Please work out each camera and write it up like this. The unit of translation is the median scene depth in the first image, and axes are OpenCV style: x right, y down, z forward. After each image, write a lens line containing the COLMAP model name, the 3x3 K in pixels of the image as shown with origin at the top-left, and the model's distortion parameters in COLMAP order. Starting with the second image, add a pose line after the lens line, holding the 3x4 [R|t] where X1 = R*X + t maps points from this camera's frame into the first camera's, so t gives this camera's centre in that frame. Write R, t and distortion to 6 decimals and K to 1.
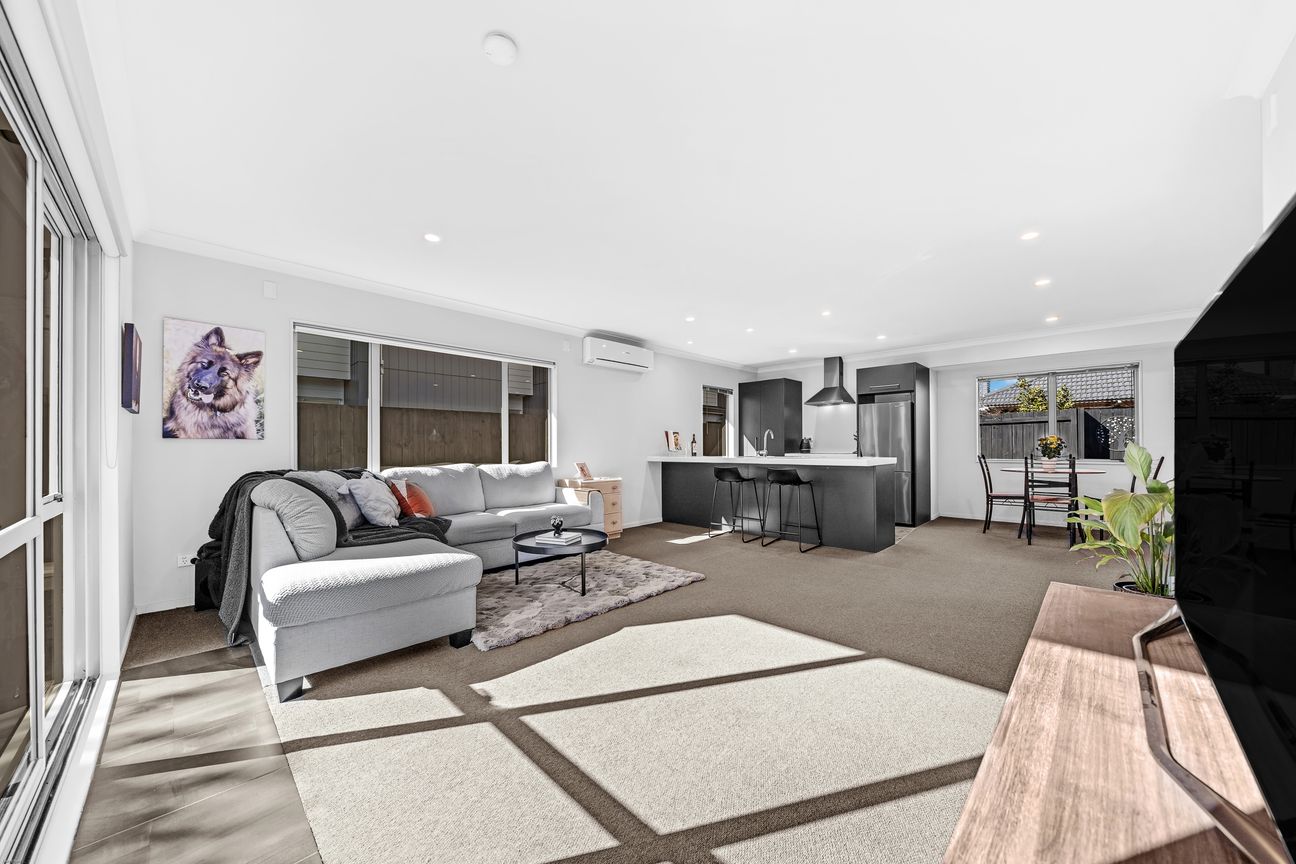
lens RADIAL K [[457.7, 0, 641.9], [0, 457.7, 442.0], [0, 0, 1]] dist [-0.004761, -0.000021]
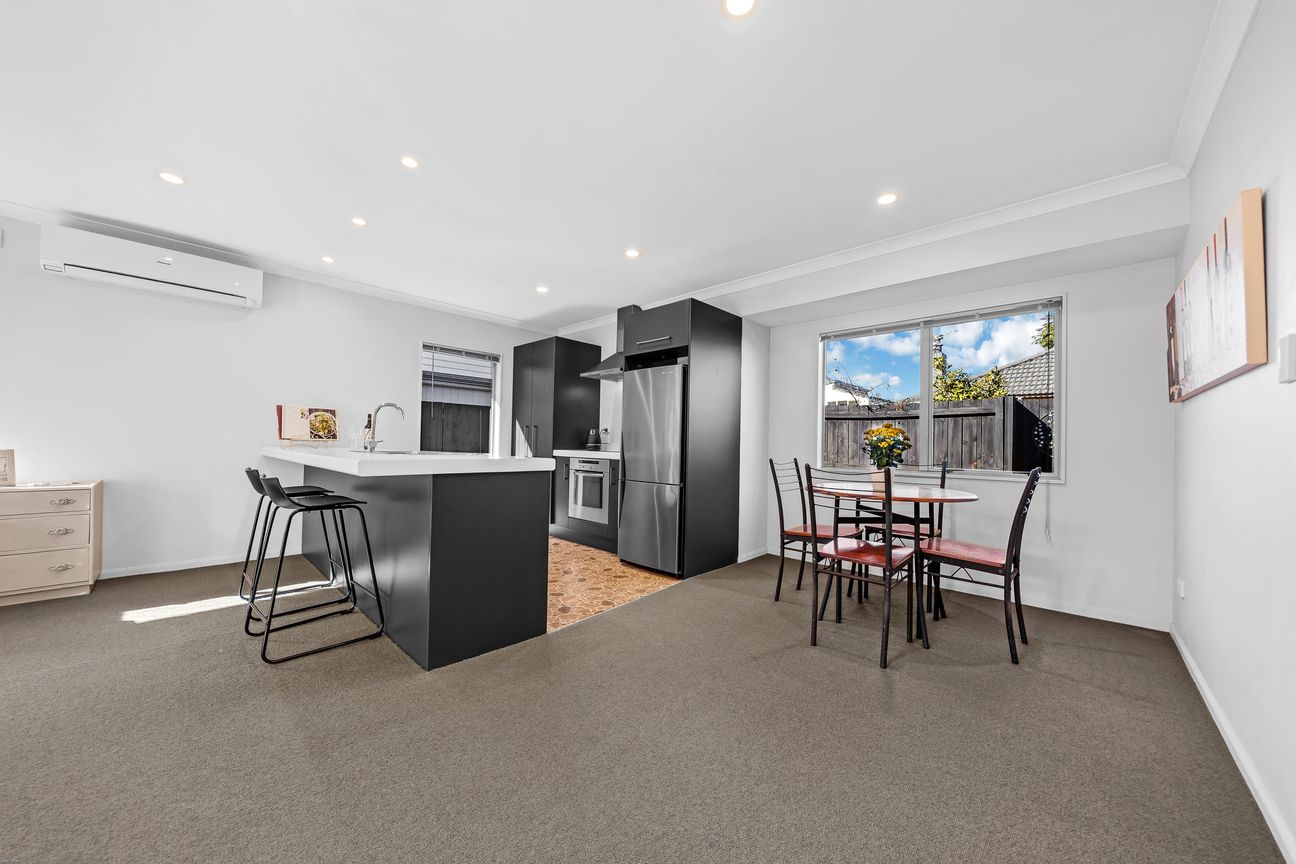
lens RADIAL K [[457.7, 0, 641.9], [0, 457.7, 442.0], [0, 0, 1]] dist [-0.004761, -0.000021]
pose [[0.999638, 0.024454, 0.011224, 0.434218], [-0.024489, 0.999696, 0.002975, 0.008255], [-0.011148, -0.003249, 0.999933, 0.337744]]
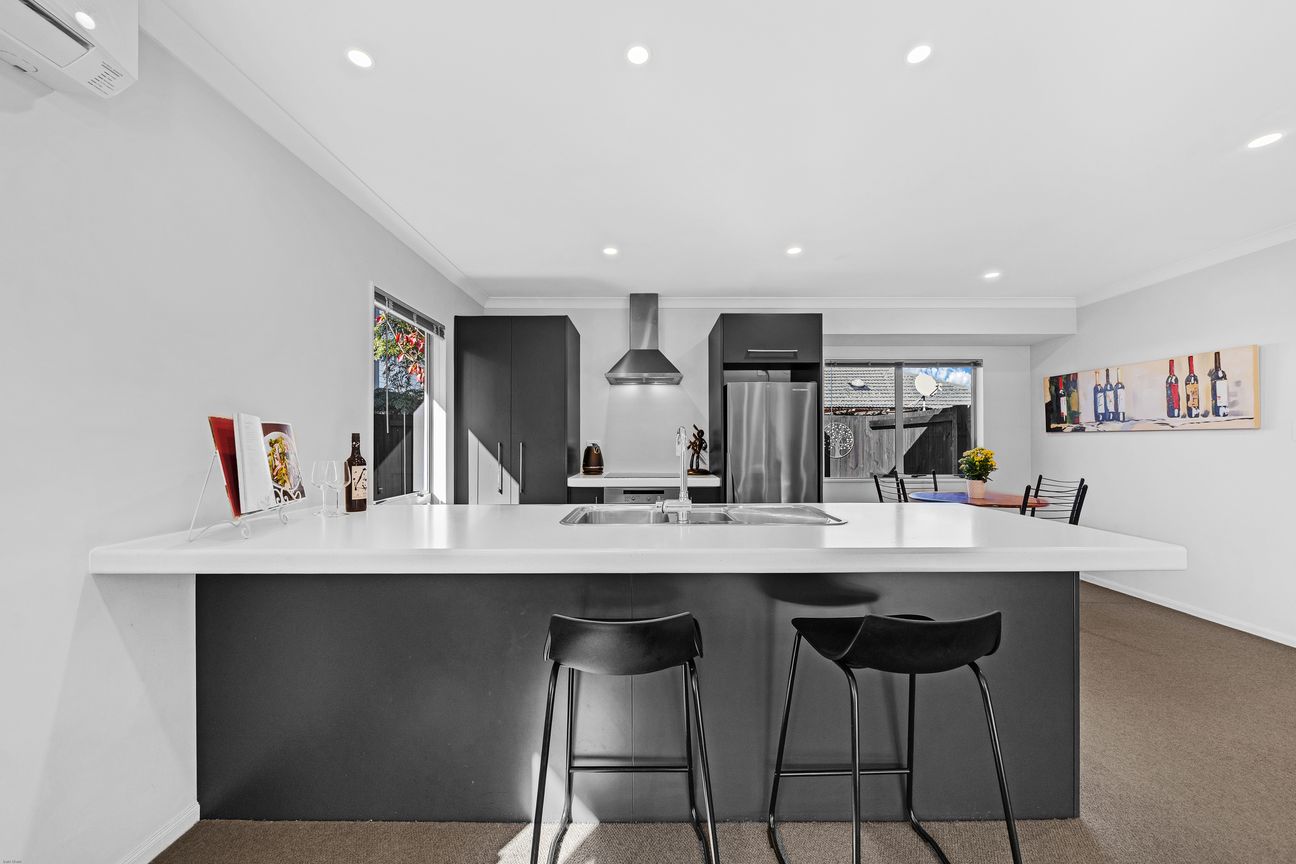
lens RADIAL K [[457.7, 0, 641.9], [0, 457.7, 442.0], [0, 0, 1]] dist [-0.004761, -0.000021]
pose [[0.717437, 0.001880, 0.696620, 0.038917], [-0.012426, 0.999872, 0.010099, -0.015925], [-0.696512, -0.015902, 0.717369, 0.609581]]
